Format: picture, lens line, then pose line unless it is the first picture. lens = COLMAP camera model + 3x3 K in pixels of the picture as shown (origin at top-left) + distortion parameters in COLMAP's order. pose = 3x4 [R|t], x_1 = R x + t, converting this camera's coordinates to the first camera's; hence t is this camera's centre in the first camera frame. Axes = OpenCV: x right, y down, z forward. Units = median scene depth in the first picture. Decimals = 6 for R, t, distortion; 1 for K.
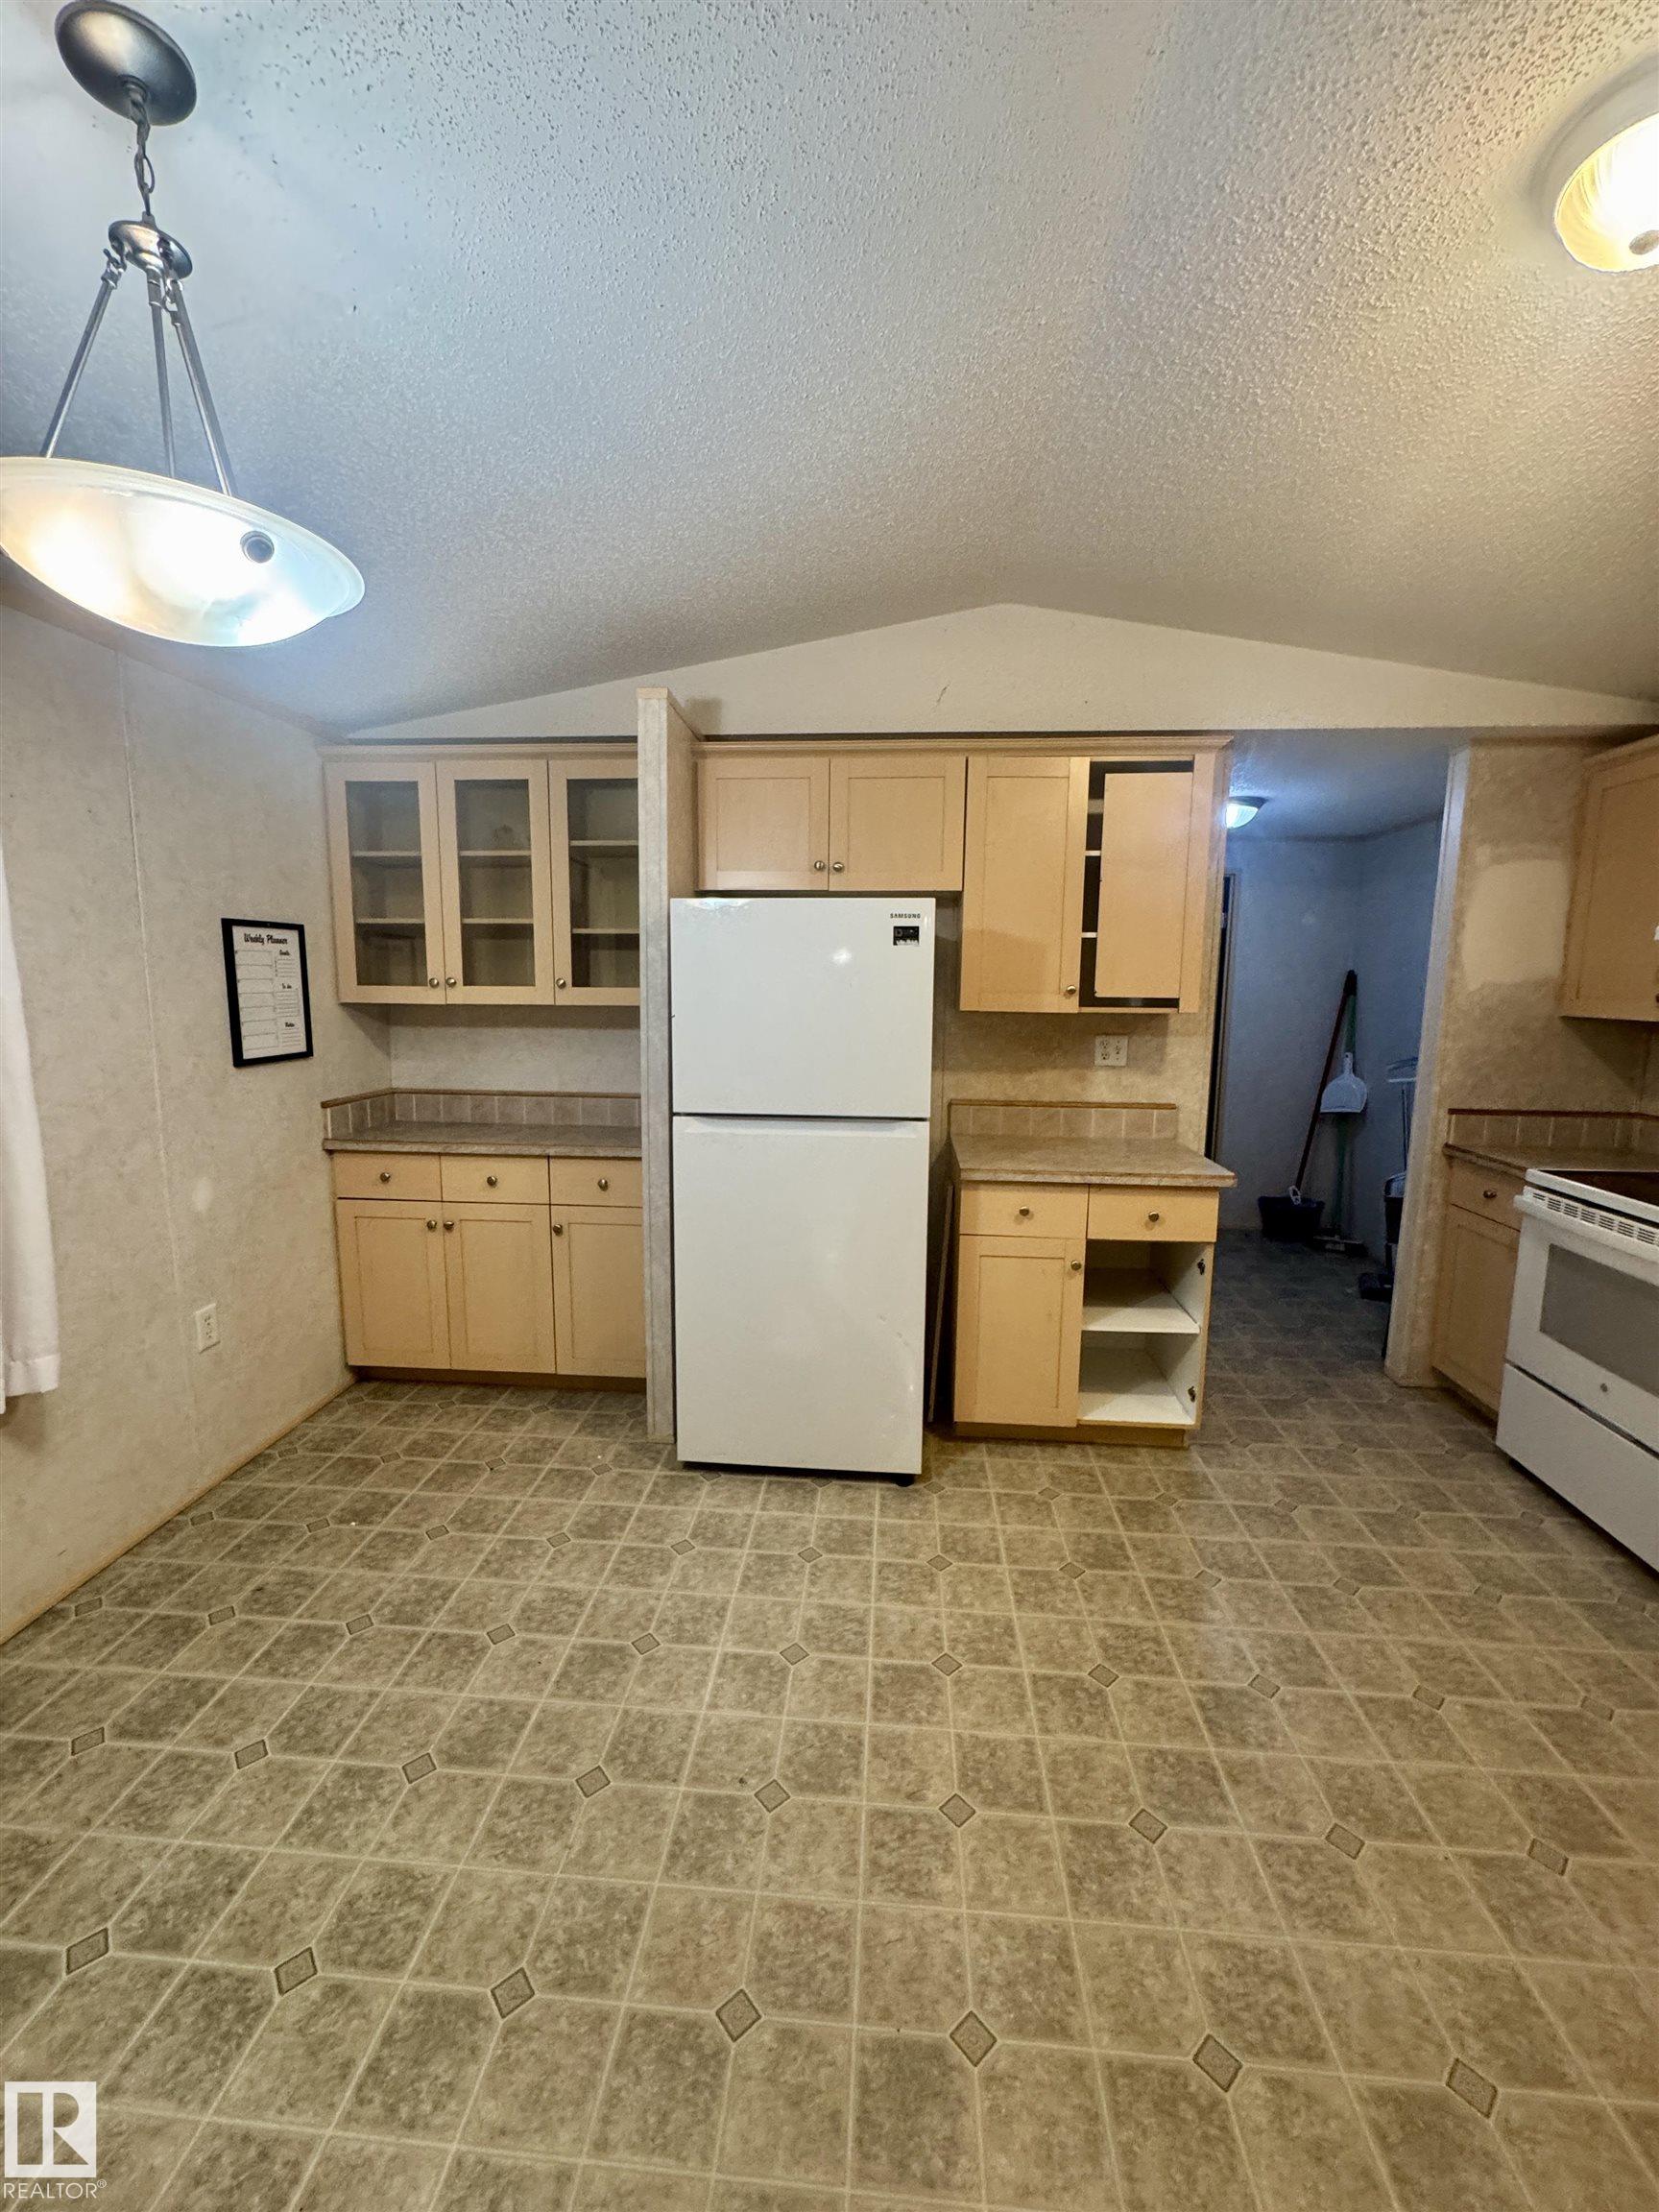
lens RADIAL K [[881.6, 0, 831.1], [0, 881.6, 1103.6], [0, 0, 1]] dist [-0.003009, 0.000986]
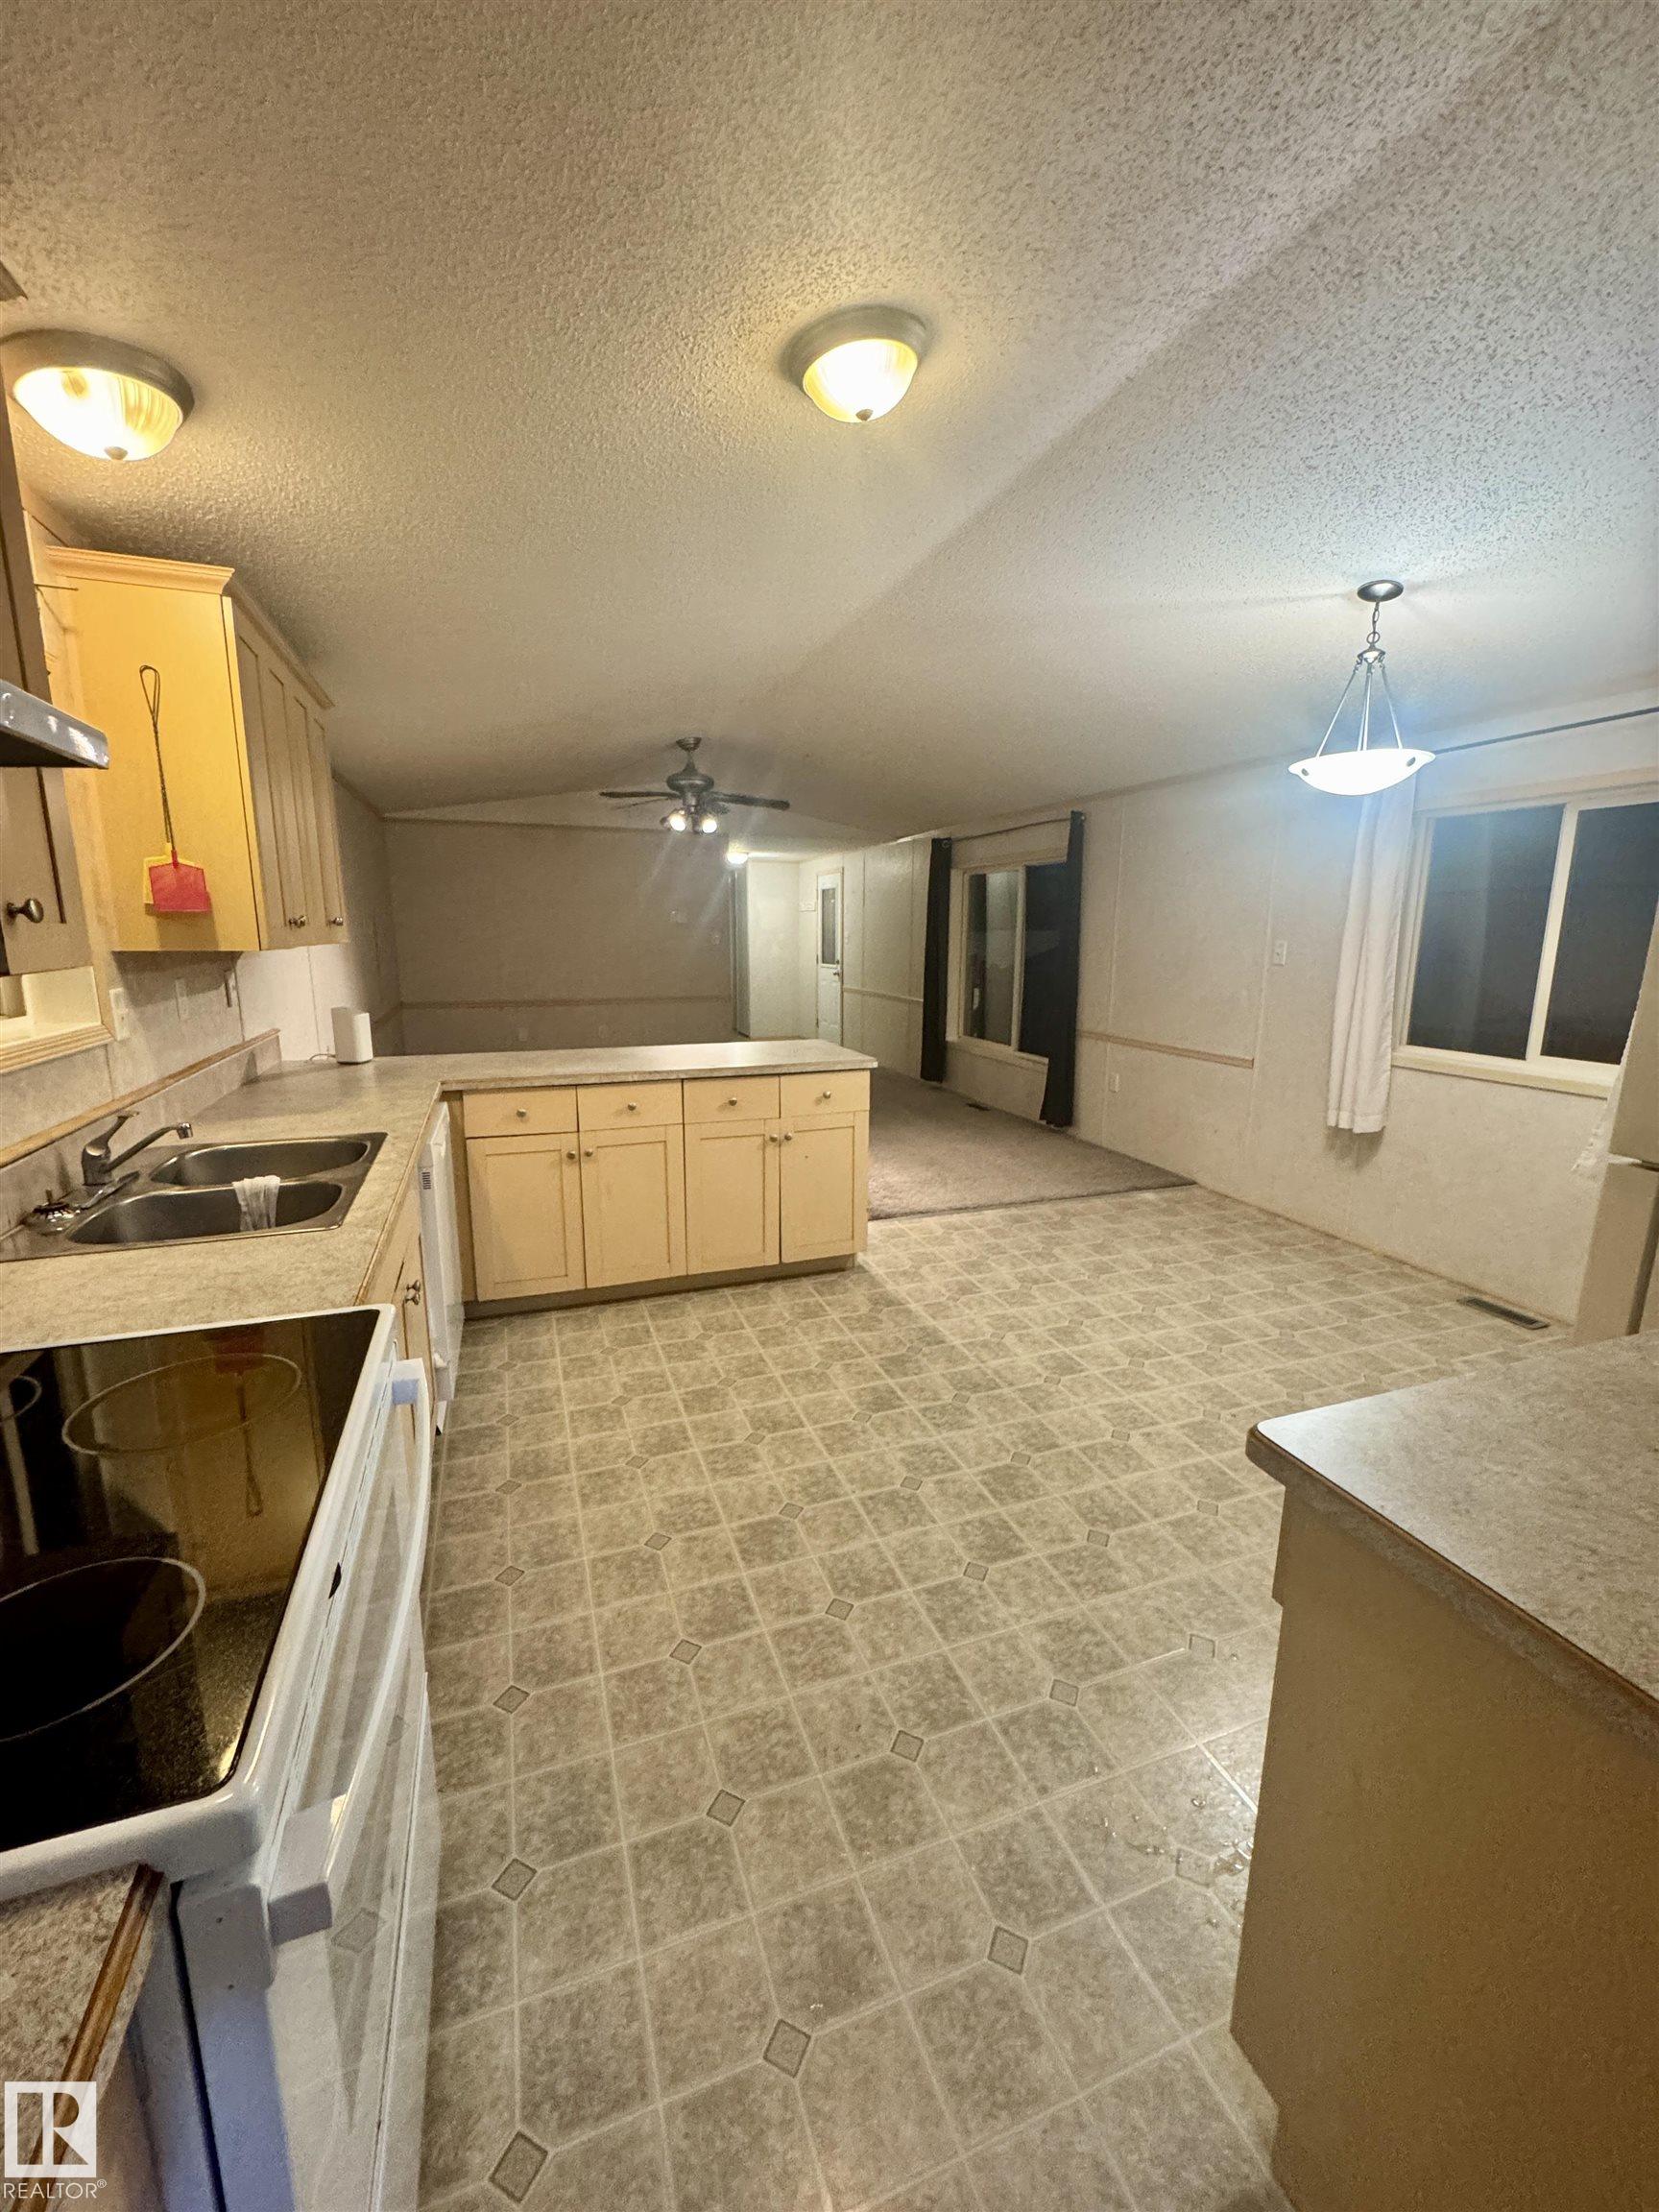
lens RADIAL K [[881.6, 0, 832.0], [0, 881.6, 1097.6], [0, 0, 1]] dist [-0.003009, 0.000986]
pose [[-0.909641, 0.061481, -0.410821, 0.661010], [-0.073706, 0.949405, 0.305283, -0.128850], [0.408804, 0.307977, -0.859086, 1.045211]]
